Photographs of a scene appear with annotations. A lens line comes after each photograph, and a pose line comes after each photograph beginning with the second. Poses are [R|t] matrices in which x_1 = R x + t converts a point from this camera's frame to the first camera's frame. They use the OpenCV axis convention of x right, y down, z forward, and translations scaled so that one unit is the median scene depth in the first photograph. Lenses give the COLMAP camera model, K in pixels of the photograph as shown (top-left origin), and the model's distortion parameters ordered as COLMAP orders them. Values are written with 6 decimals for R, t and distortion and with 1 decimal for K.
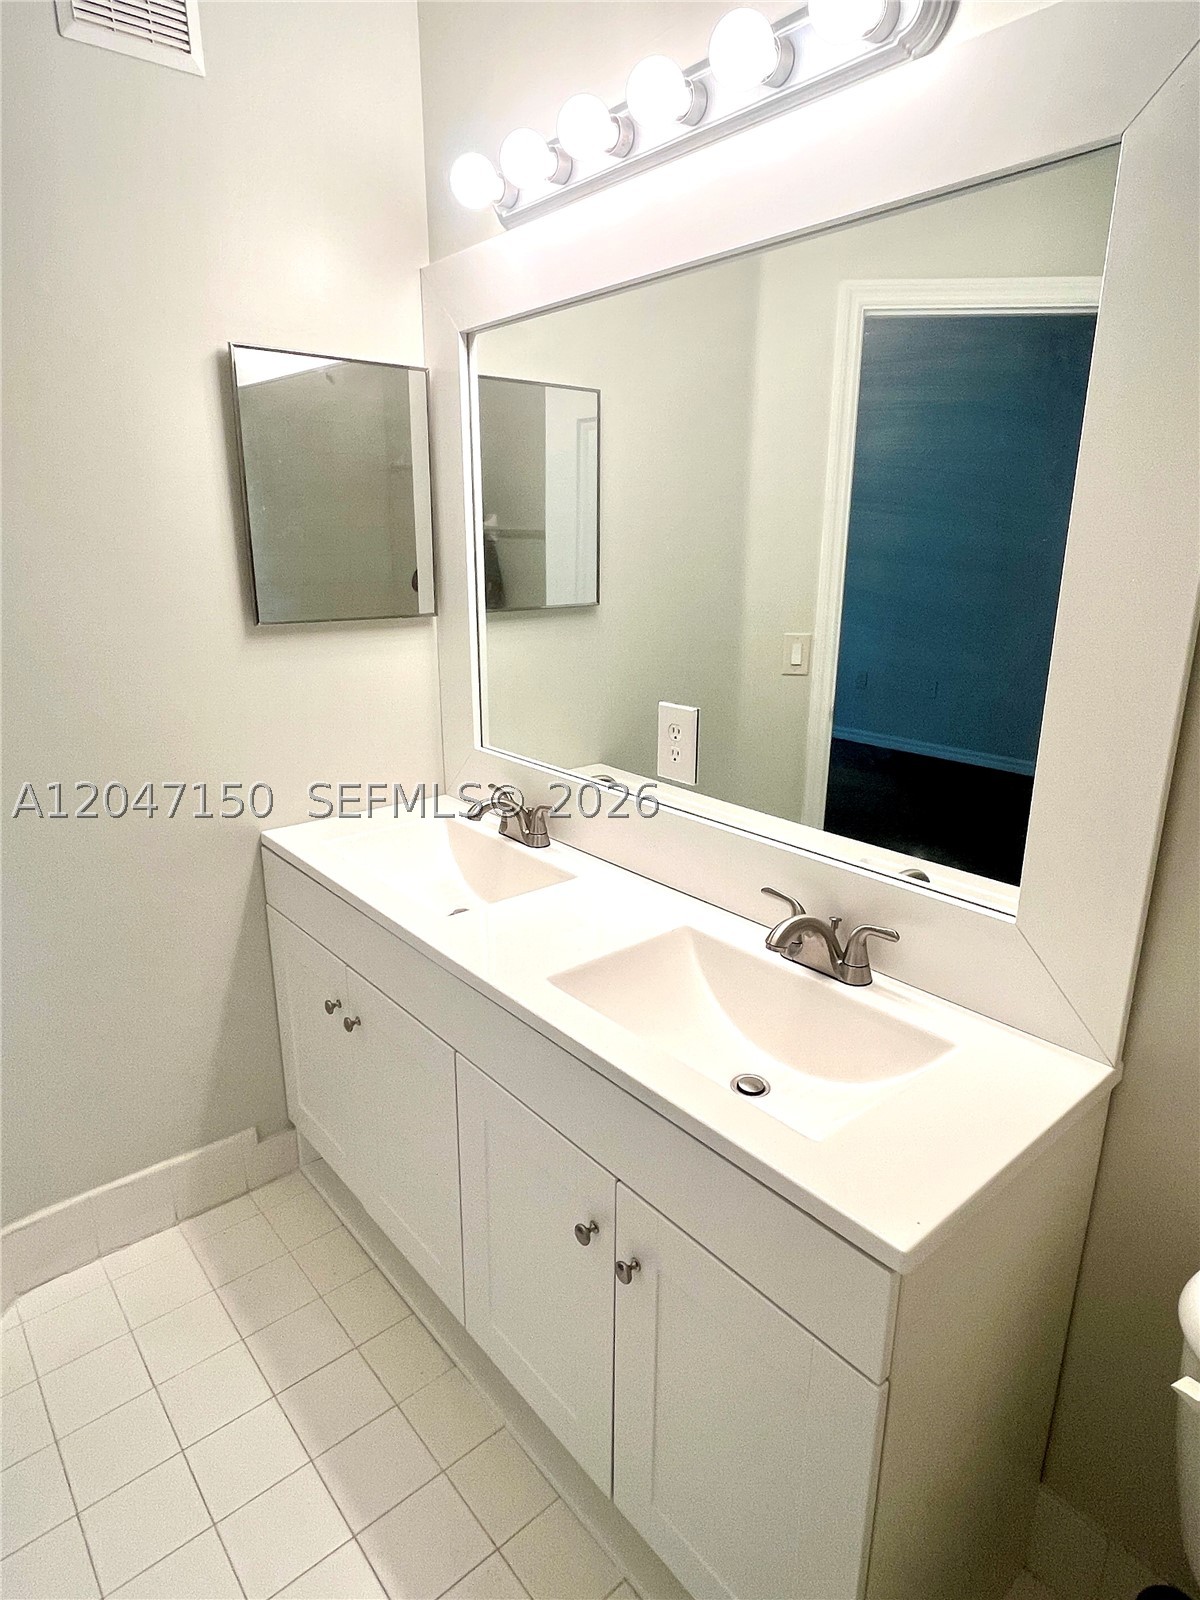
lens RADIAL K [[924.6, 0, 602.3], [0, 924.6, 797.2], [0, 0, 1]] dist [-0.013815, 0.012642]
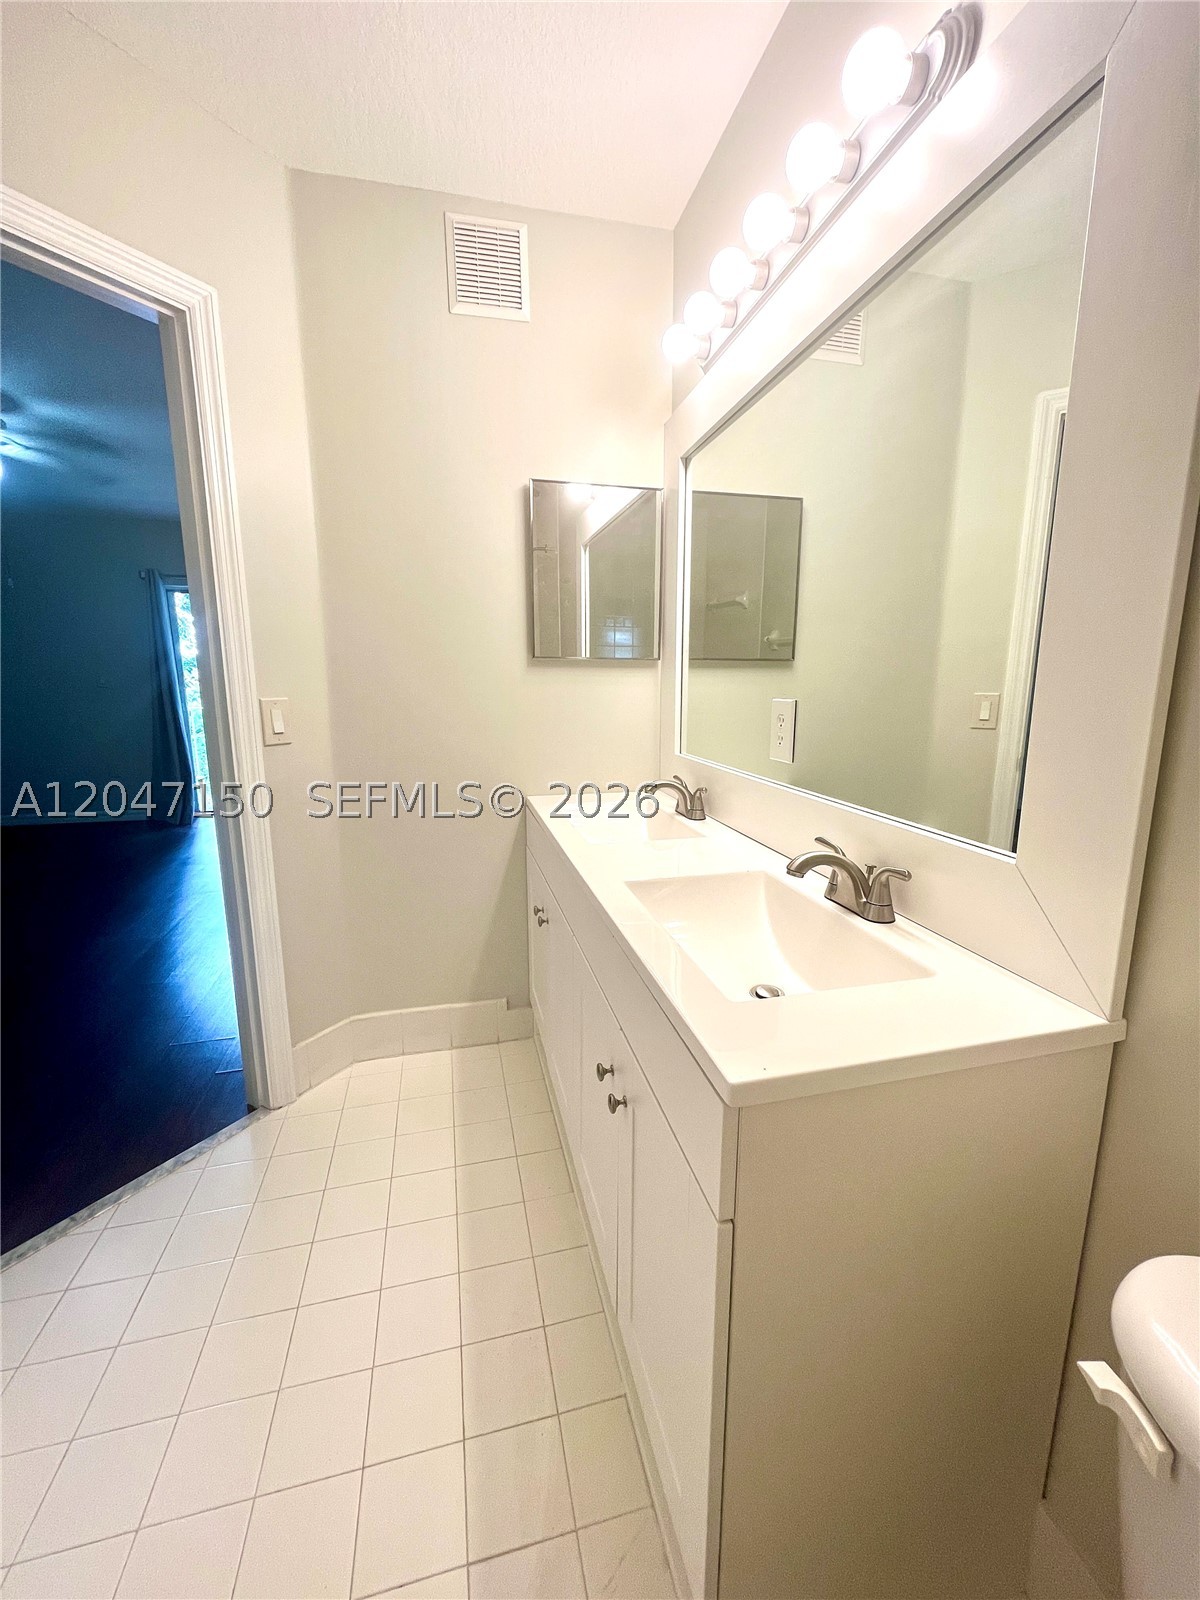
lens RADIAL K [[650.0, 0, 604.4], [0, 650.0, 798.5], [0, 0, 1]] dist [-0.001983, 0.000303]
pose [[0.895622, 0.075709, -0.438326, 0.258400], [-0.118878, 0.990306, -0.071853, 0.125195], [0.428637, 0.116461, 0.895939, 0.122891]]
